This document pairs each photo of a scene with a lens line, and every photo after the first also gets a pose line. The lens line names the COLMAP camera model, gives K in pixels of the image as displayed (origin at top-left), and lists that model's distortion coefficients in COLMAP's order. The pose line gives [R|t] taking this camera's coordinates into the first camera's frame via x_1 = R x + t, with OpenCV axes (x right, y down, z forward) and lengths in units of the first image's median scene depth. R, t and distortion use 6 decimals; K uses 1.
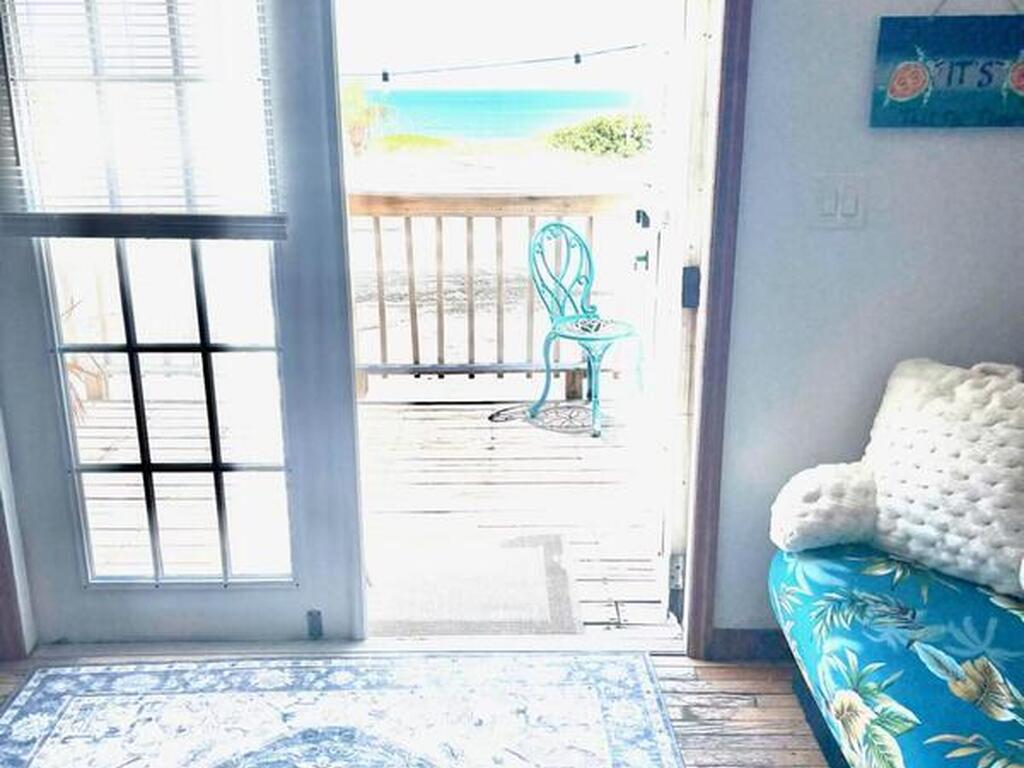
lens RADIAL K [[1031.7, 0, 512.0], [0, 1031.7, 384.0], [0, 0, 1]] dist [0.005797, -0.005400]
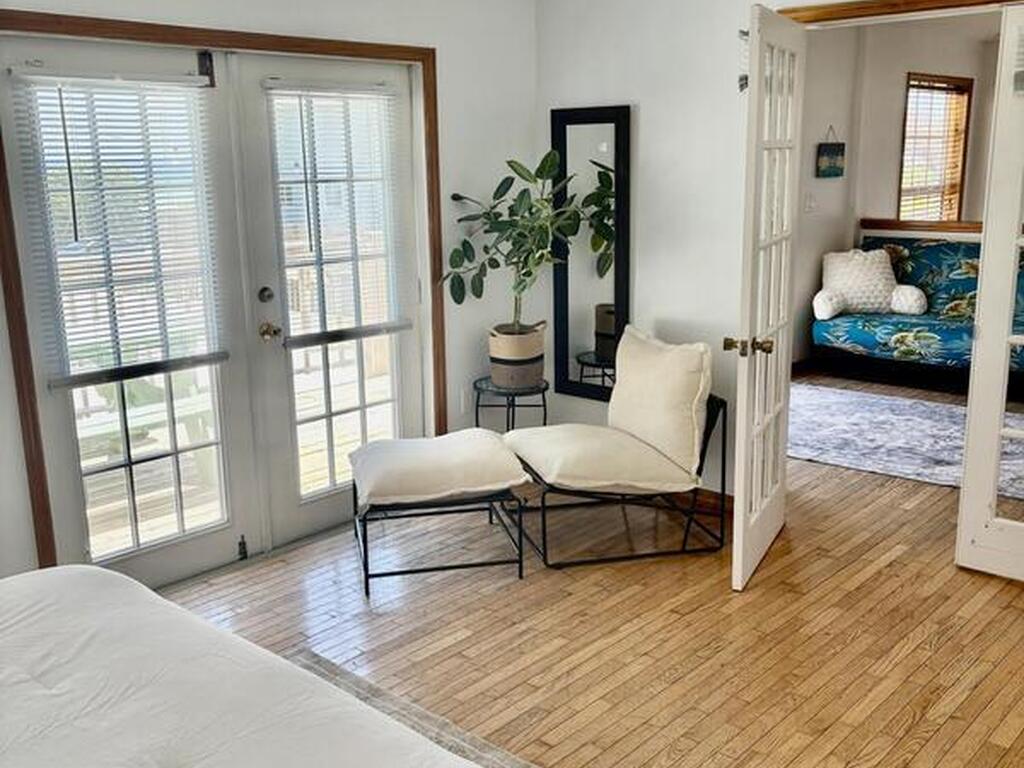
lens RADIAL K [[1036.1, 0, 512.8], [0, 1036.1, 394.9], [0, 0, 1]] dist [-0.001337, -0.010237]
pose [[0.668877, -0.179741, 0.721316, -2.539009], [0.220548, 0.974622, 0.038346, 0.060676], [-0.709903, 0.133437, 0.691544, -0.391225]]
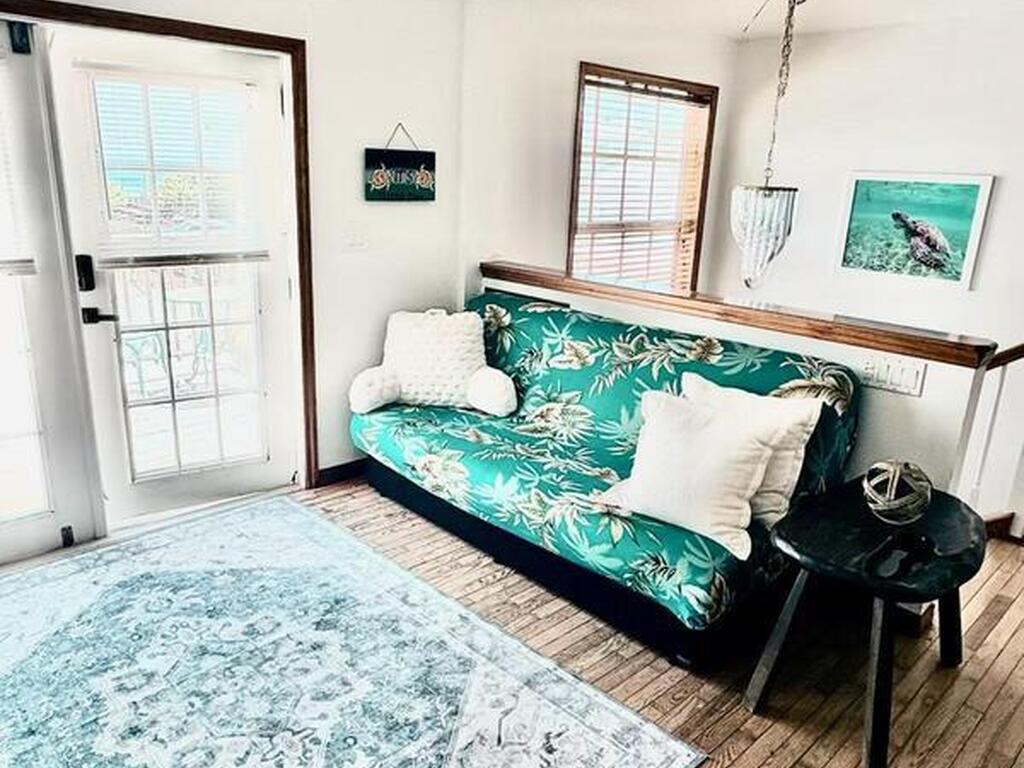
lens RADIAL K [[748.6, 0, 512.0], [0, 748.6, 384.0], [0, 0, 1]] dist [0.007869, 0.001594]
pose [[0.722814, -0.161499, 0.671906, -0.491881], [0.152125, 0.985643, 0.073258, 0.043503], [-0.674090, 0.049262, 0.737004, -0.268608]]
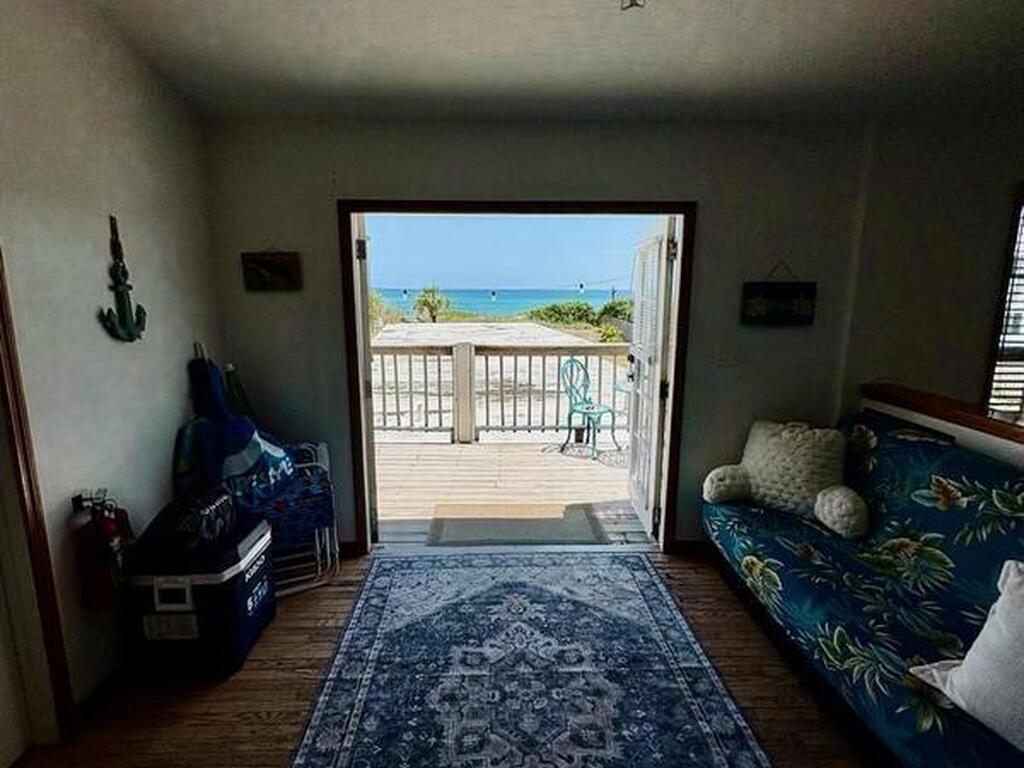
lens RADIAL K [[549.1, 0, 512.0], [0, 549.1, 384.0], [0, 0, 1]] dist [0.001887, -0.001216]
pose [[0.999668, 0.005871, 0.025069, -0.217675], [-0.003266, 0.994706, -0.102710, 0.023685], [-0.025539, 0.102594, 0.994395, -0.251216]]
